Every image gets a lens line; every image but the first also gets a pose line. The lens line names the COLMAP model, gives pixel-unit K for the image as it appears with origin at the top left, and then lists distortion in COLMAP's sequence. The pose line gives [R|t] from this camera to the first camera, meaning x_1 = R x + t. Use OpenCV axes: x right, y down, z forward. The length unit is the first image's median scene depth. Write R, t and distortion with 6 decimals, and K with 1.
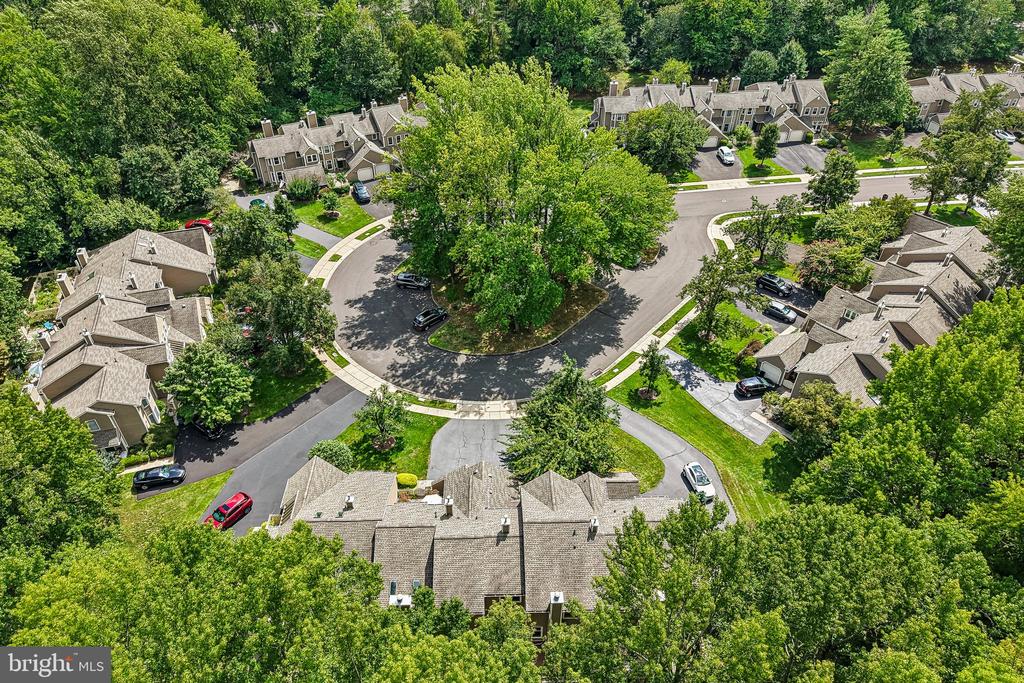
lens RADIAL K [[688.6, 0, 512.1], [0, 688.6, 341.8], [0, 0, 1]] dist [0.030962, -0.033928]
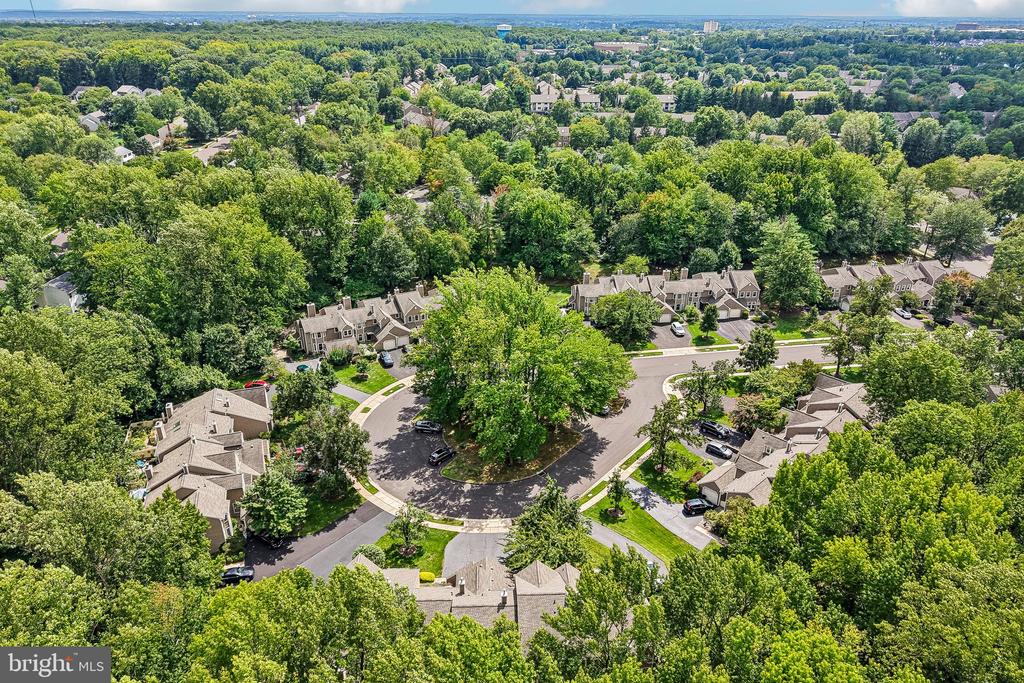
lens RADIAL K [[688.6, 0, 510.3], [0, 688.6, 335.0], [0, 0, 1]] dist [0.030962, -0.033928]
pose [[0.999962, -0.003644, 0.007981, -0.003884], [0.005490, 0.969449, -0.245232, 0.060862], [-0.006843, 0.245266, 0.969432, -0.275912]]
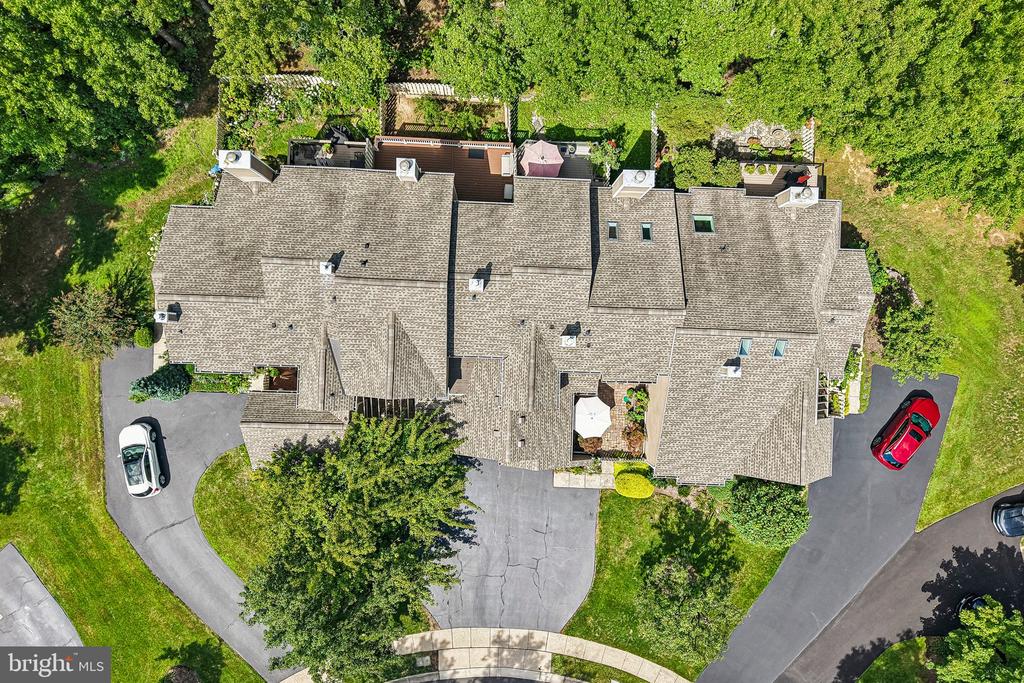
lens RADIAL K [[688.6, 0, 515.5], [0, 688.6, 339.1], [0, 0, 1]] dist [0.030962, -0.033928]
pose [[-0.997305, -0.061503, -0.039990, -0.013737], [0.008290, -0.636110, 0.771554, -0.140862], [-0.072891, 0.769143, 0.634906, 0.398875]]
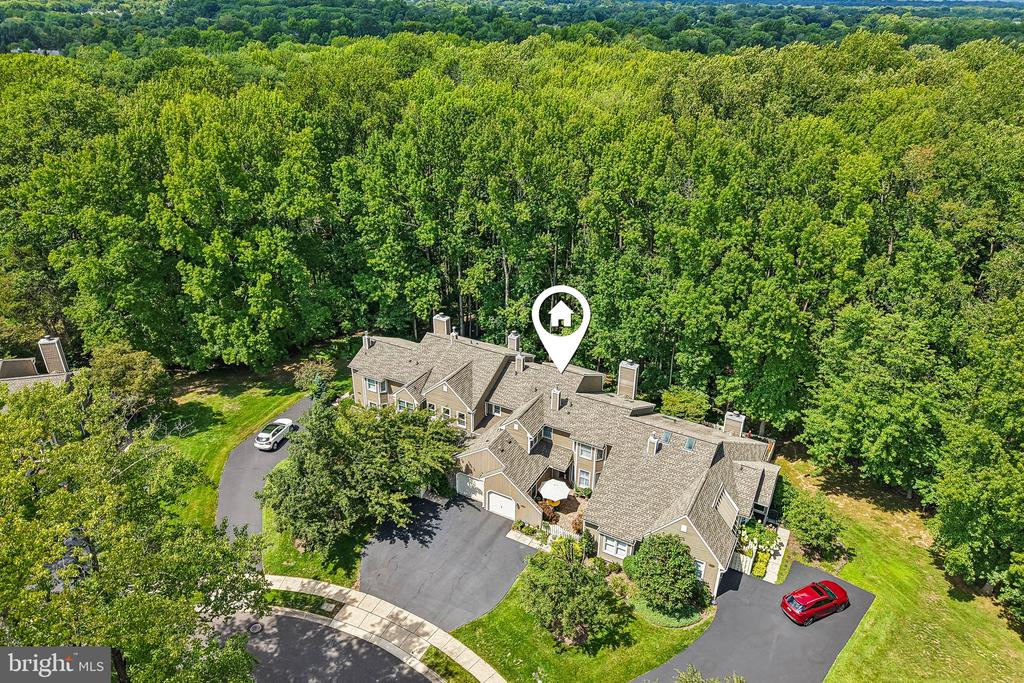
lens RADIAL K [[688.6, 0, 512.3], [0, 688.6, 343.0], [0, 0, 1]] dist [0.030962, -0.033928]
pose [[-0.865809, -0.236634, 0.440885, -0.282740], [0.304088, 0.450902, 0.839177, -0.397360], [-0.397374, 0.860635, -0.318437, 0.807854]]
